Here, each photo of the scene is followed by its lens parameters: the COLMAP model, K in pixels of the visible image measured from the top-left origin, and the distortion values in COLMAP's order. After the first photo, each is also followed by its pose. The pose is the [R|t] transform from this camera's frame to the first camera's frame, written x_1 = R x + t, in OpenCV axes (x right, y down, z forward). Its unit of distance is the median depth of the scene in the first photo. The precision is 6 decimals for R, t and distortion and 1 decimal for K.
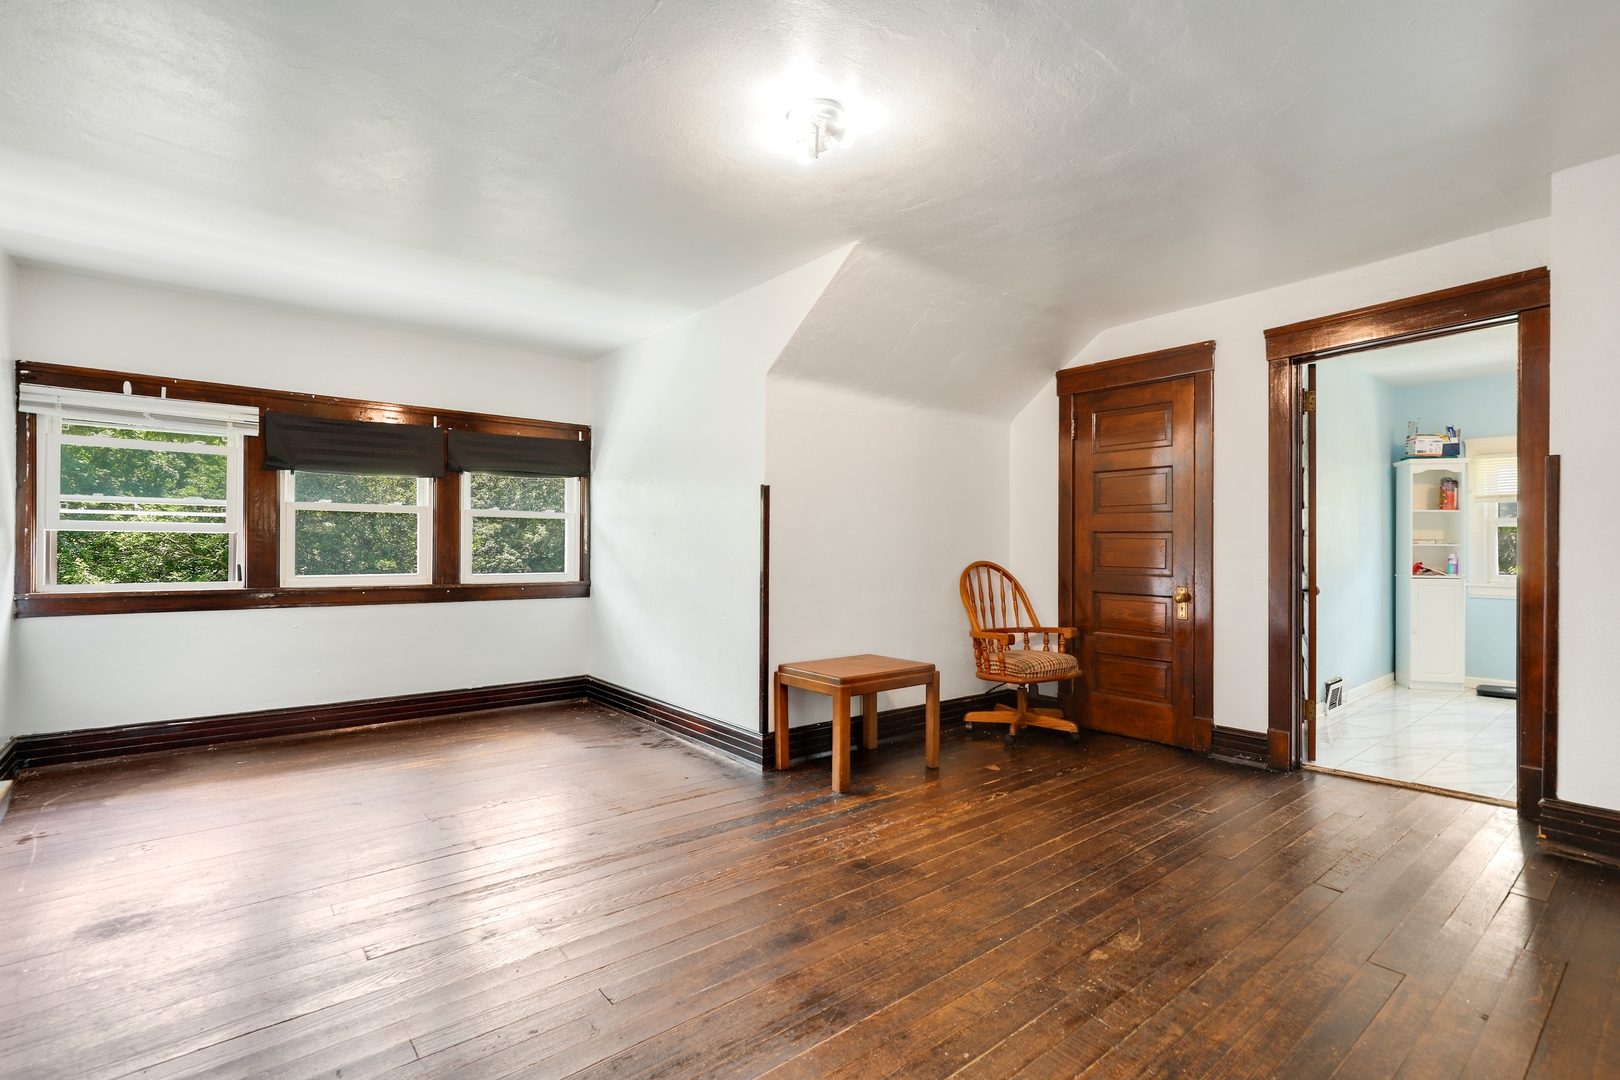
lens RADIAL K [[742.9, 0, 816.7], [0, 742.9, 548.7], [0, 0, 1]] dist [0.005042, 0.000914]
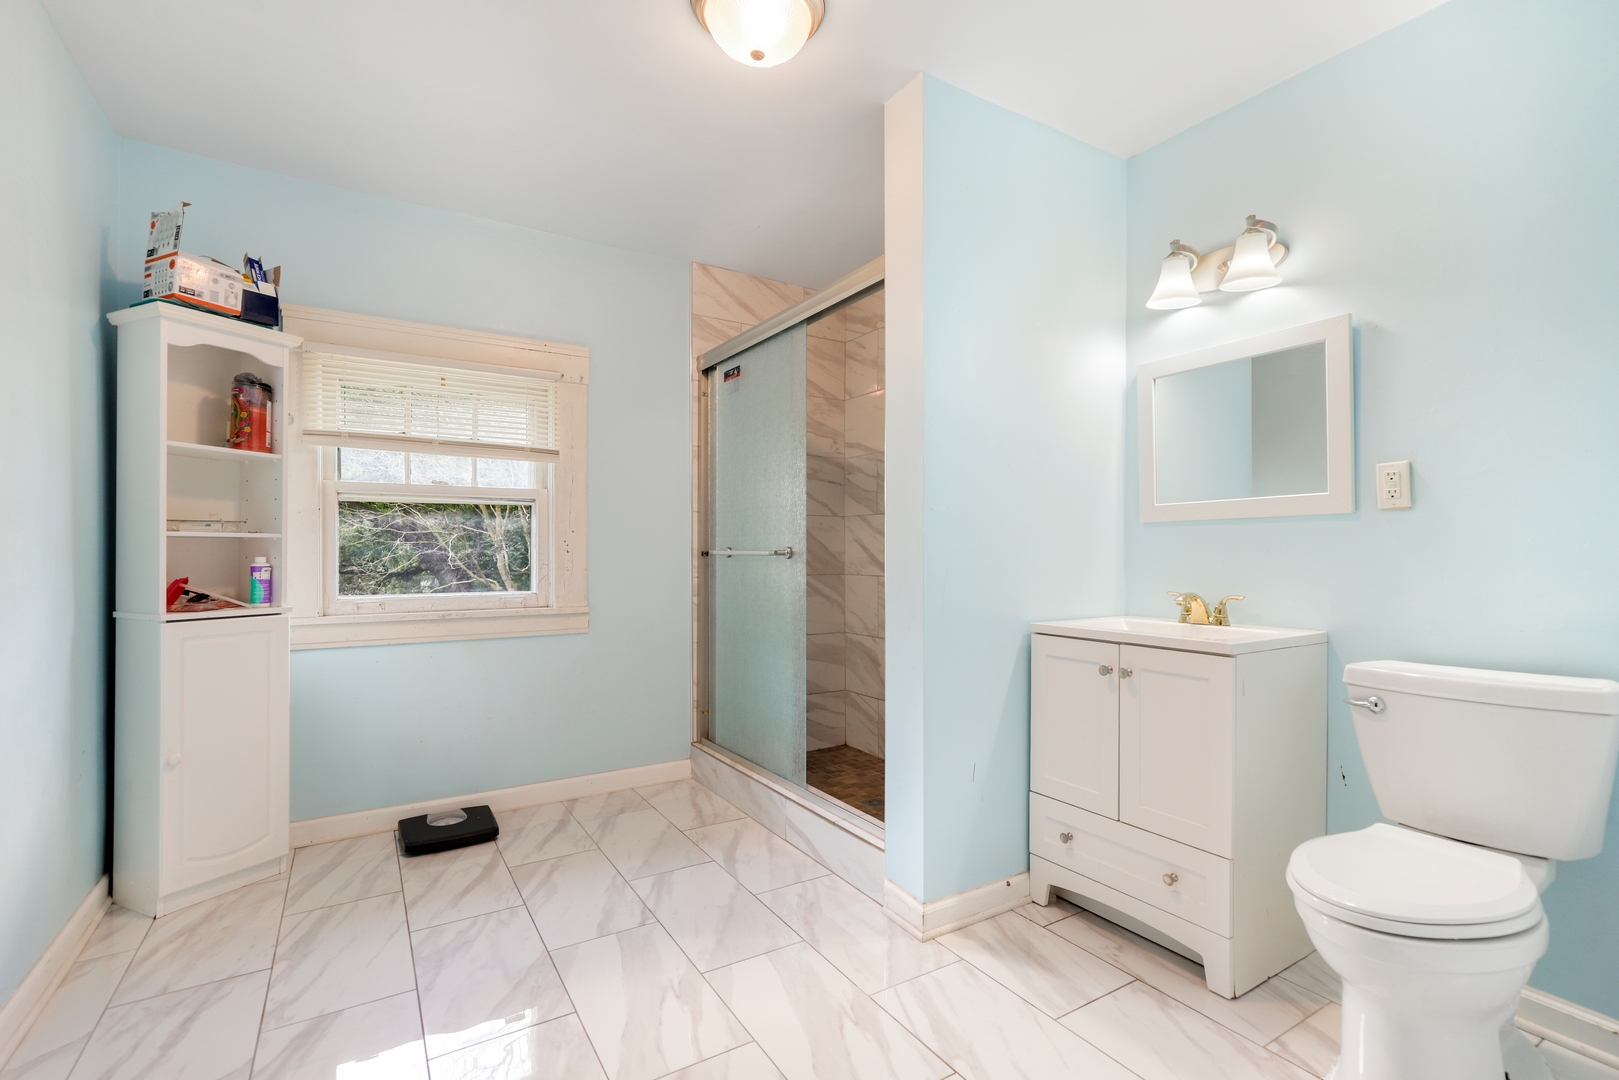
lens RADIAL K [[742.4, 0, 818.3], [0, 742.4, 548.2], [0, 0, 1]] dist [0.005042, 0.000914]
pose [[0.146230, 0.001250, 0.989250, 0.475872], [-0.002447, 0.999997, -0.000902, 0.002012], [-0.989248, -0.002289, 0.146233, 0.620058]]
